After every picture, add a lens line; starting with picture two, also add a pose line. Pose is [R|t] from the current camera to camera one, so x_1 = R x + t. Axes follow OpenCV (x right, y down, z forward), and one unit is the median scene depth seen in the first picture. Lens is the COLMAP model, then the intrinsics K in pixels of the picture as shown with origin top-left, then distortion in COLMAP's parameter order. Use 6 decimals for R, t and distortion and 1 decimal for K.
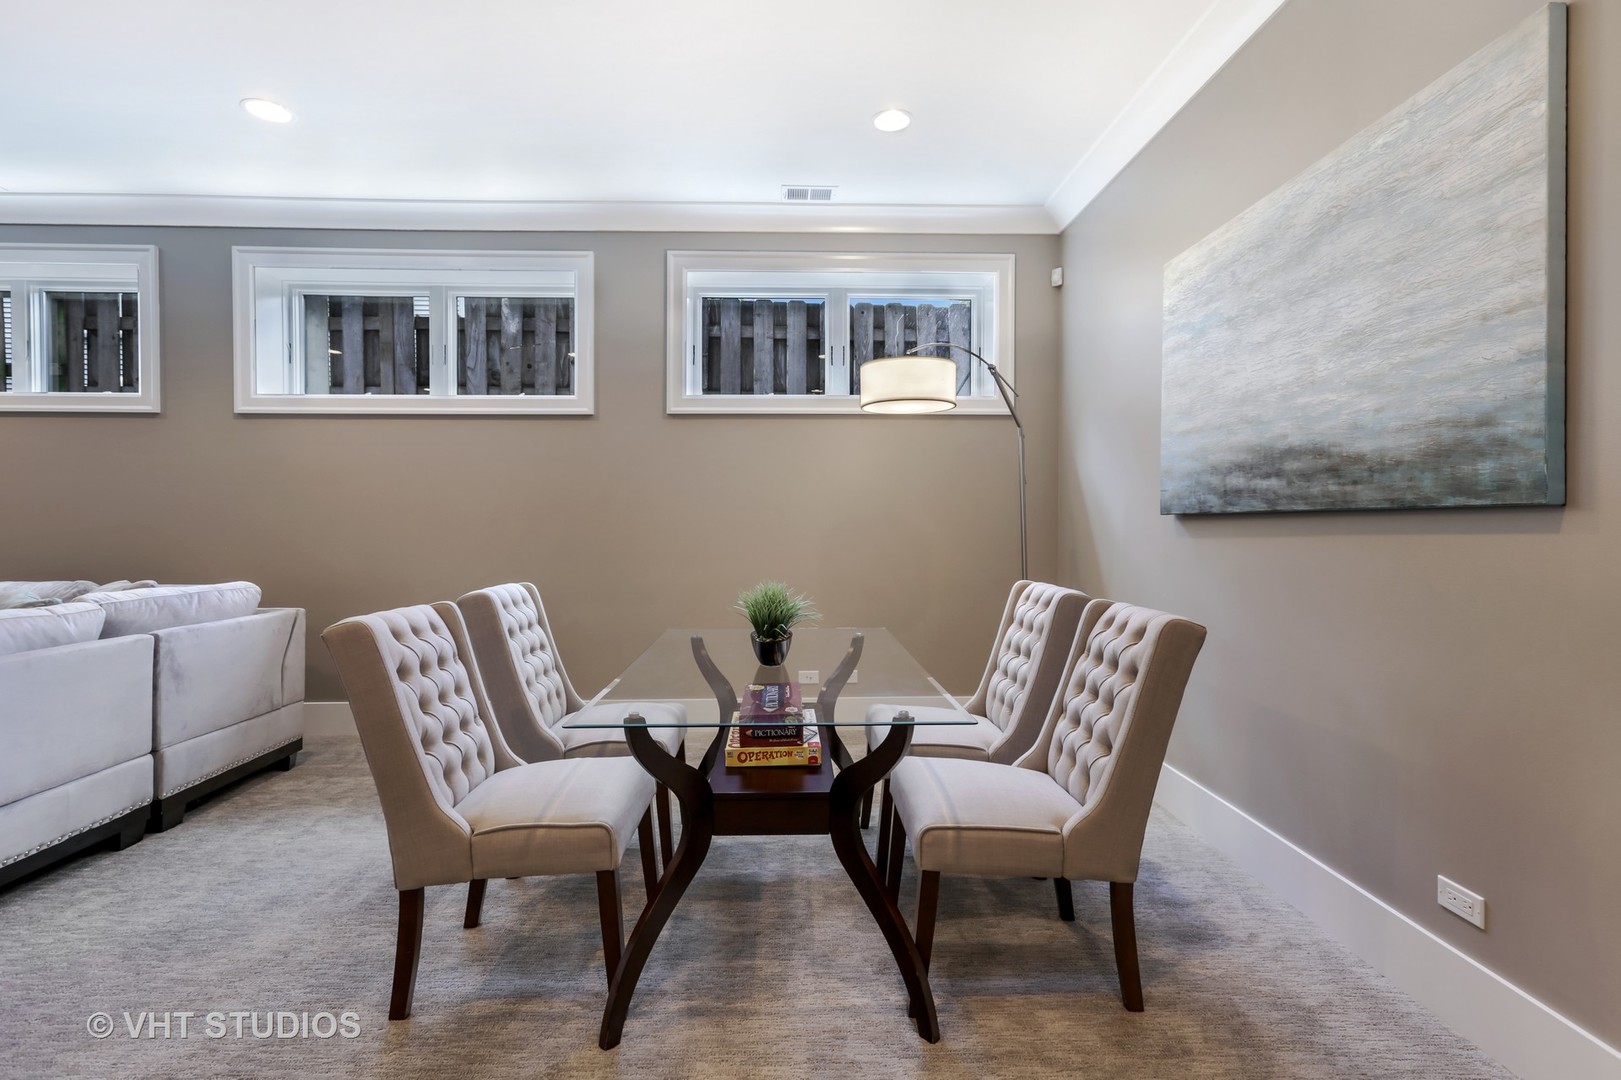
lens RADIAL K [[755.0, 0, 805.9], [0, 755.0, 521.6], [0, 0, 1]] dist [0.013460, 0.000371]
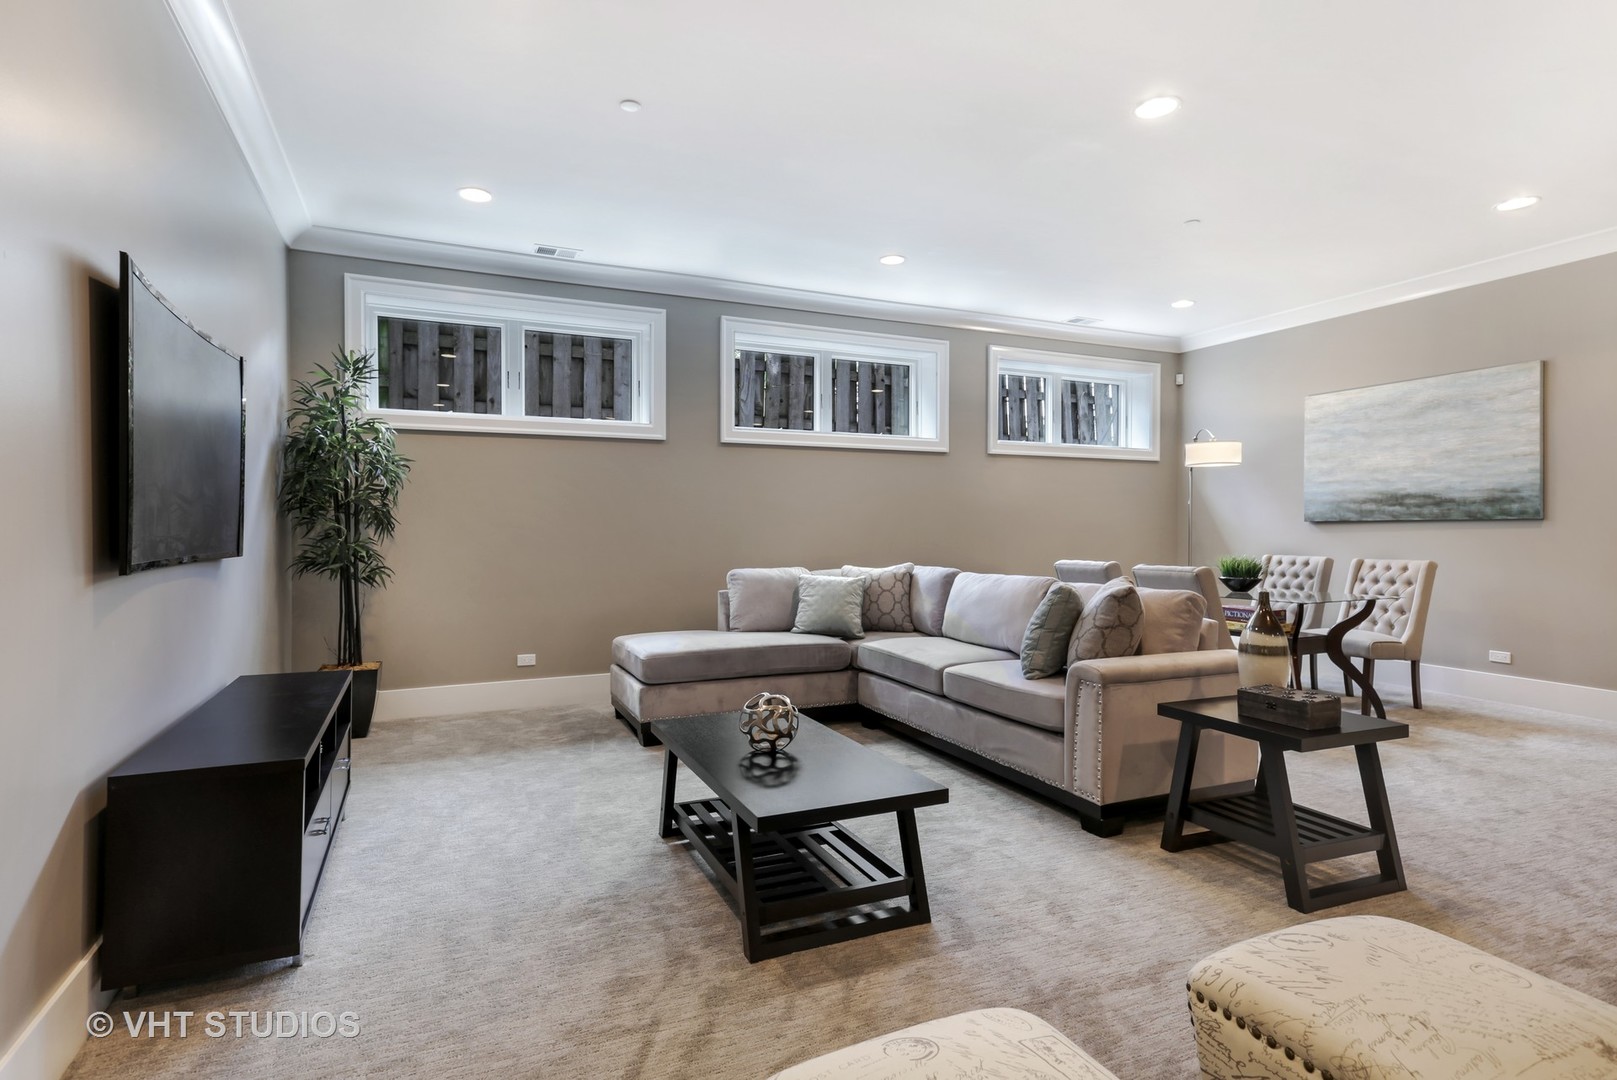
lens RADIAL K [[837.0, 0, 808.0], [0, 837.0, 524.9], [0, 0, 1]] dist [0.036194, 0.000134]
pose [[0.913098, 0.000572, 0.407740, -2.188613], [0.001116, 0.999992, -0.003903, 0.008774], [-0.407739, 0.004019, 0.913090, -0.679866]]
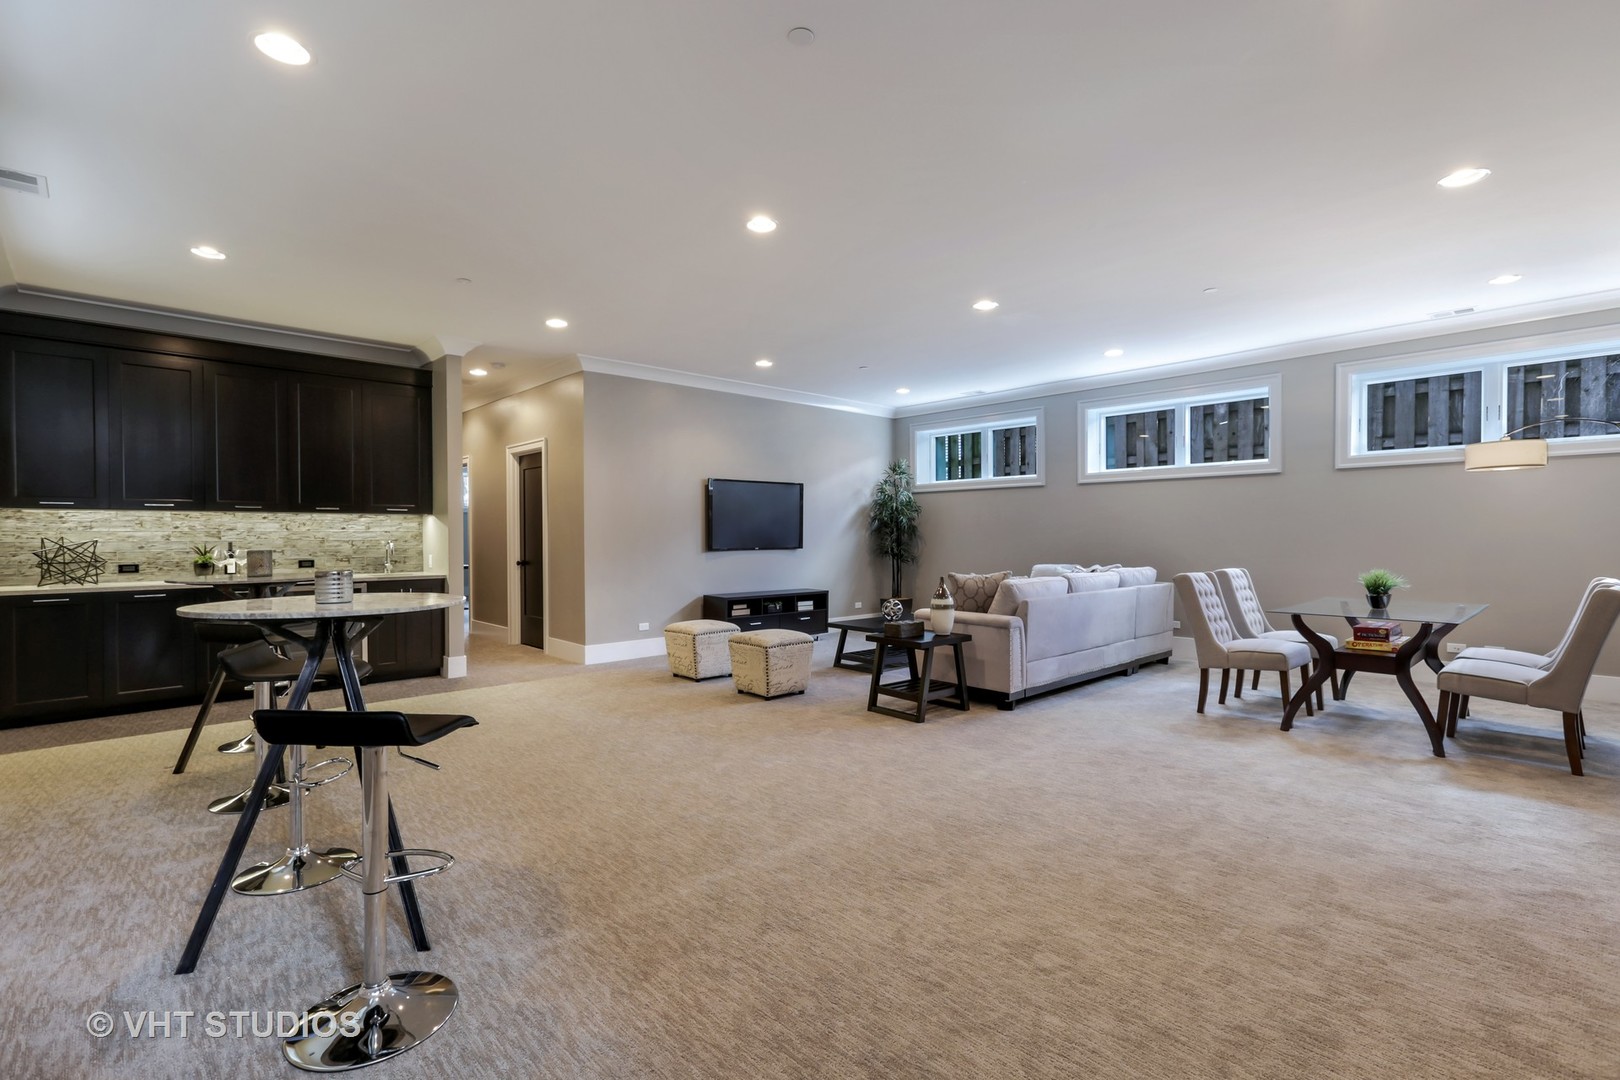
lens RADIAL K [[758.0, 0, 812.1], [0, 758.0, 547.2], [0, 0, 1]] dist [0.017241, 0.000216]
pose [[0.677104, 0.011455, -0.735798, 0.451169], [-0.000614, 0.999887, 0.015002, -0.008367], [0.735887, -0.009706, 0.677034, -1.574552]]
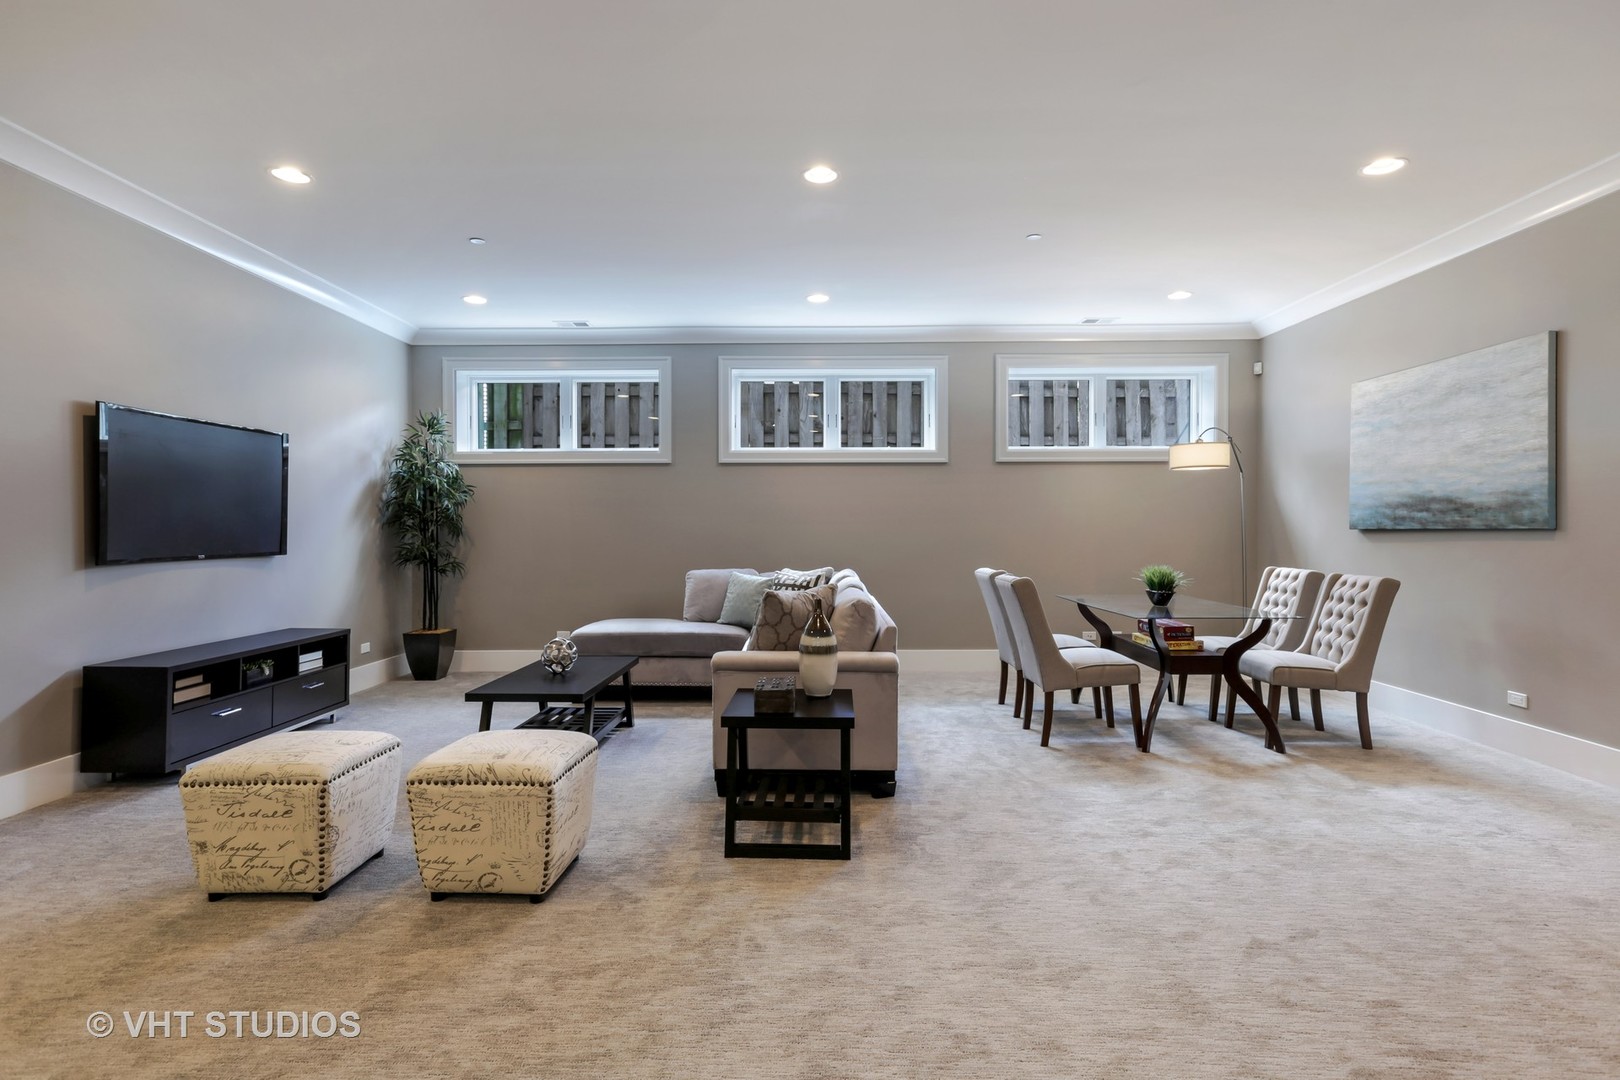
lens RADIAL K [[838.5, 0, 809.5], [0, 838.5, 524.9], [0, 0, 1]] dist [0.036194, 0.000134]
pose [[0.999604, -0.000919, -0.028120, -0.940965], [0.000861, 0.999997, -0.002066, -0.021860], [0.028122, 0.002041, 0.999602, -1.292817]]
